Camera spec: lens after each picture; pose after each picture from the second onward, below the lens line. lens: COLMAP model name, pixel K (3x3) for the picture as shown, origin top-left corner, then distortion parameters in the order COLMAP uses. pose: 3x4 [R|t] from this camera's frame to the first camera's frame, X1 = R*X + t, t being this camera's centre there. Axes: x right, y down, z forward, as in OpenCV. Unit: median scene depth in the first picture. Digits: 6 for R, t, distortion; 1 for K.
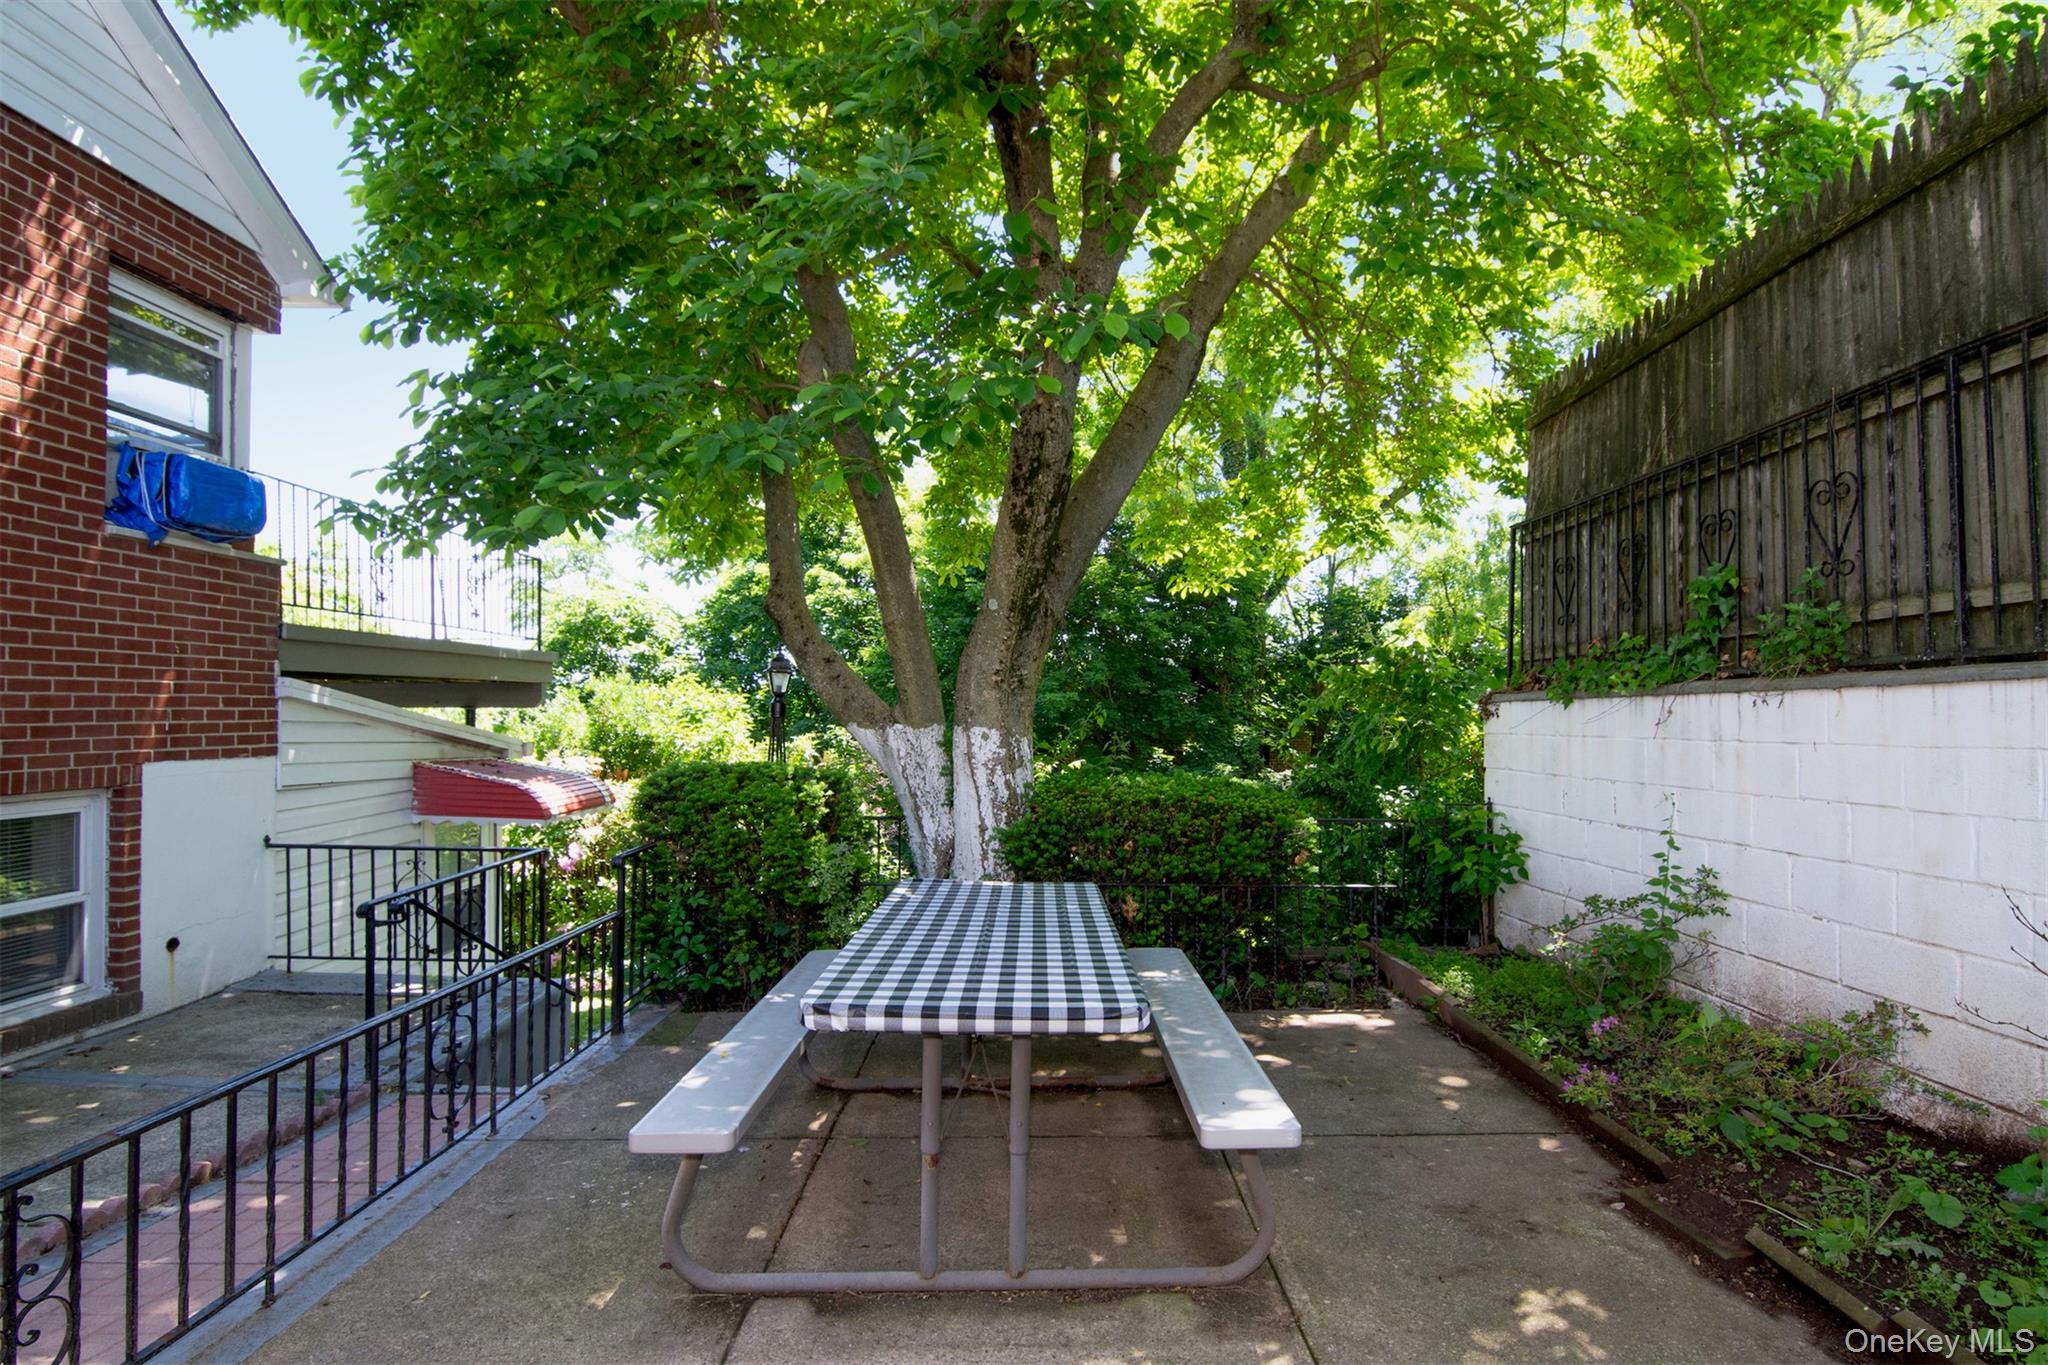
lens RADIAL K [[1029.3, 0, 1024.0], [0, 1029.3, 682.5], [0, 0, 1]] dist [0.000007, -0.011047]
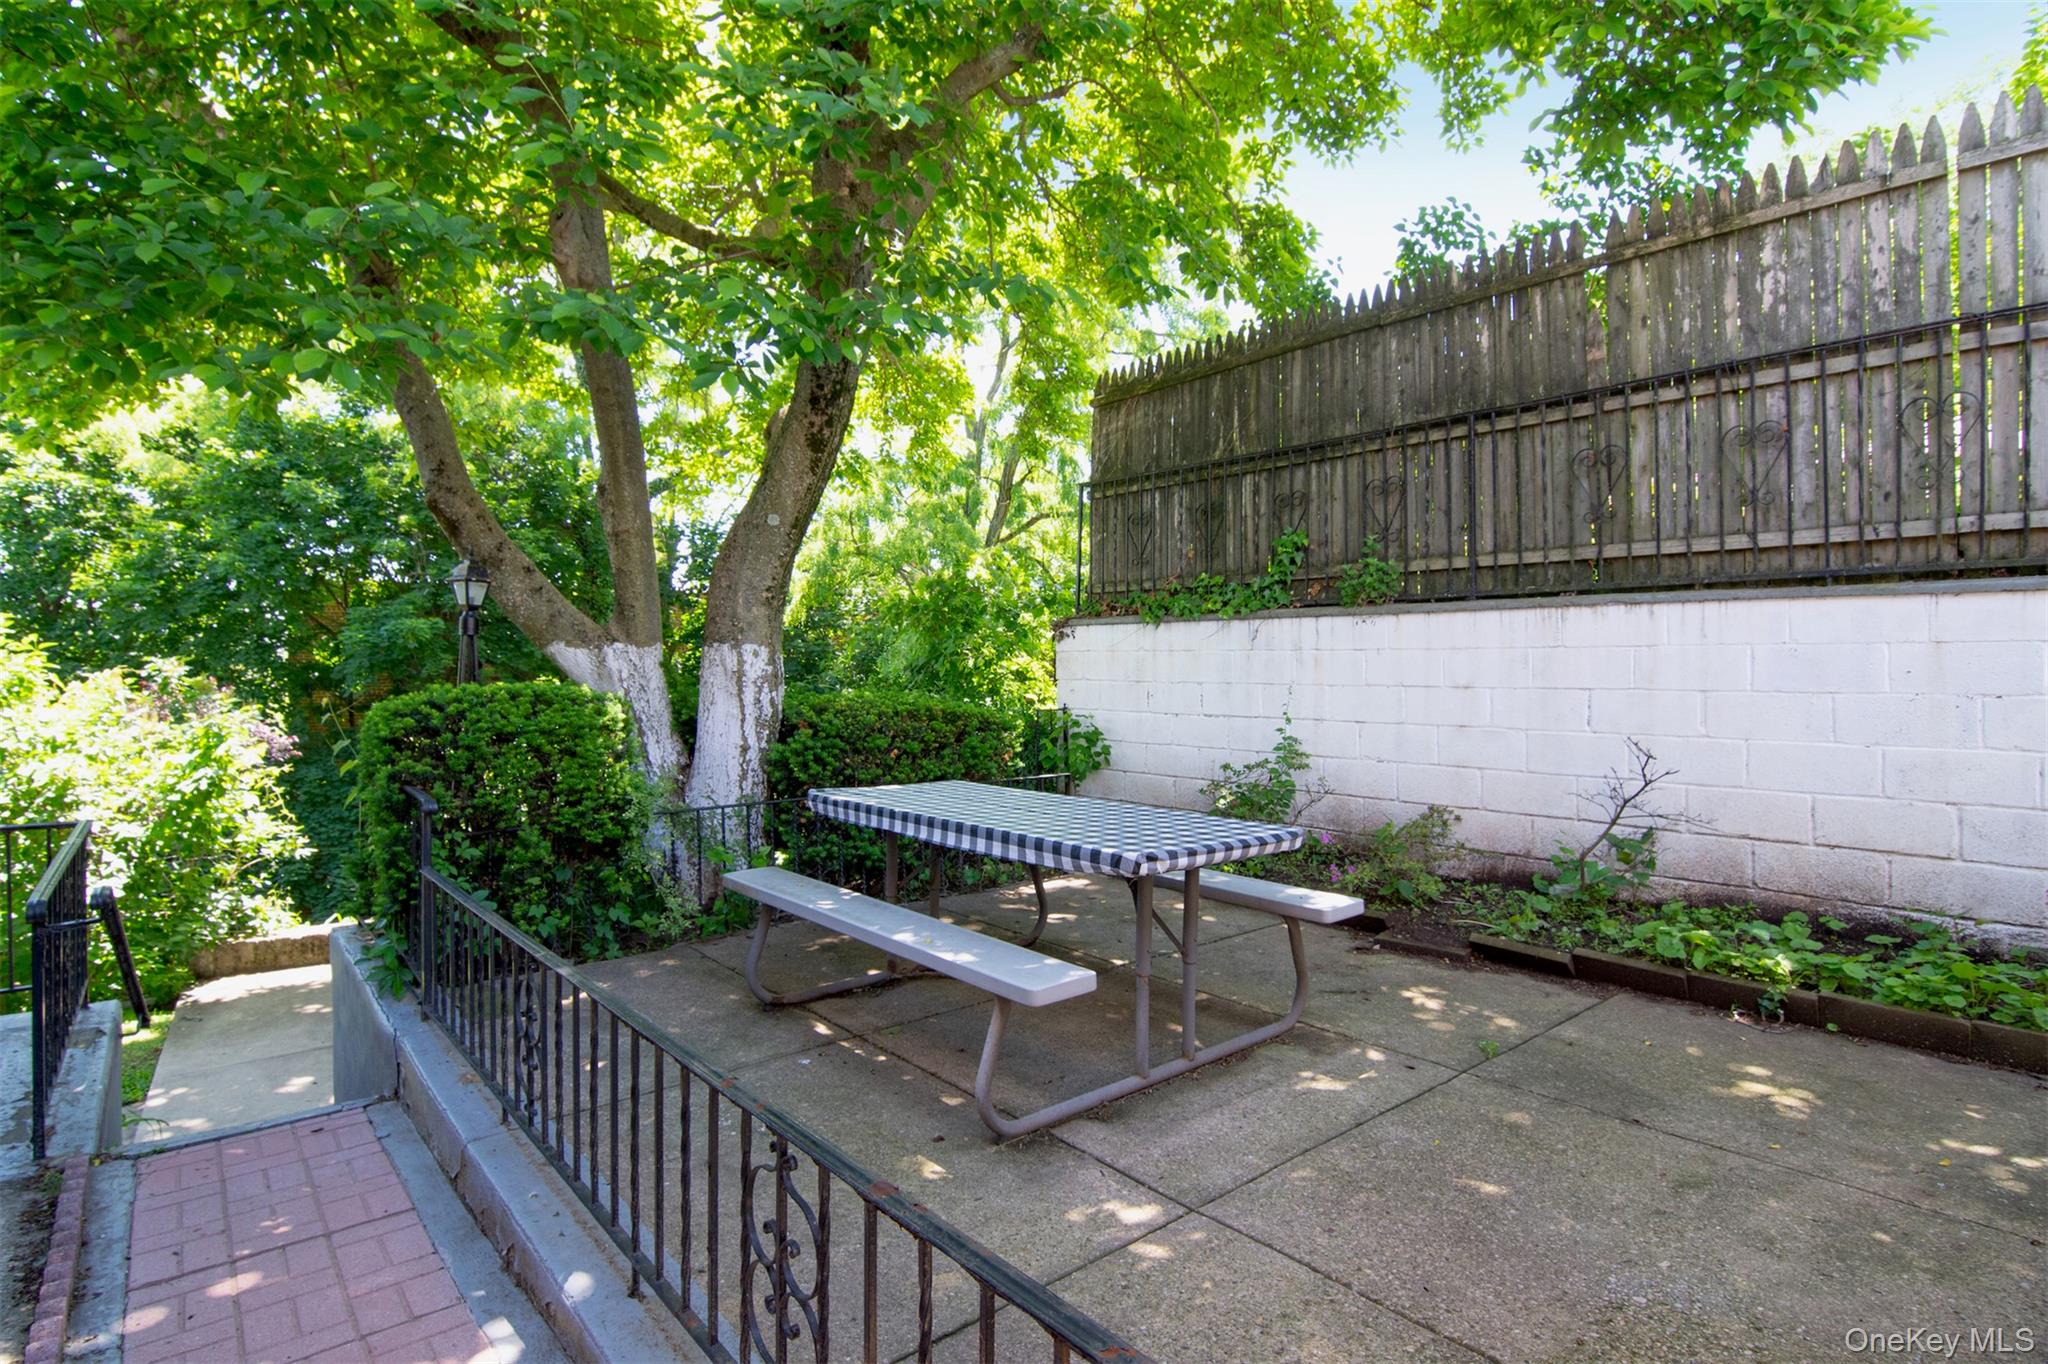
lens RADIAL K [[1054.6, 0, 1022.7], [0, 1054.6, 634.1], [0, 0, 1]] dist [-0.003276, -0.000754]
pose [[0.790561, 0.003773, 0.612372, -0.526281], [-0.014705, 0.999810, 0.012824, 0.019855], [-0.612207, -0.019143, 0.790466, 0.056137]]
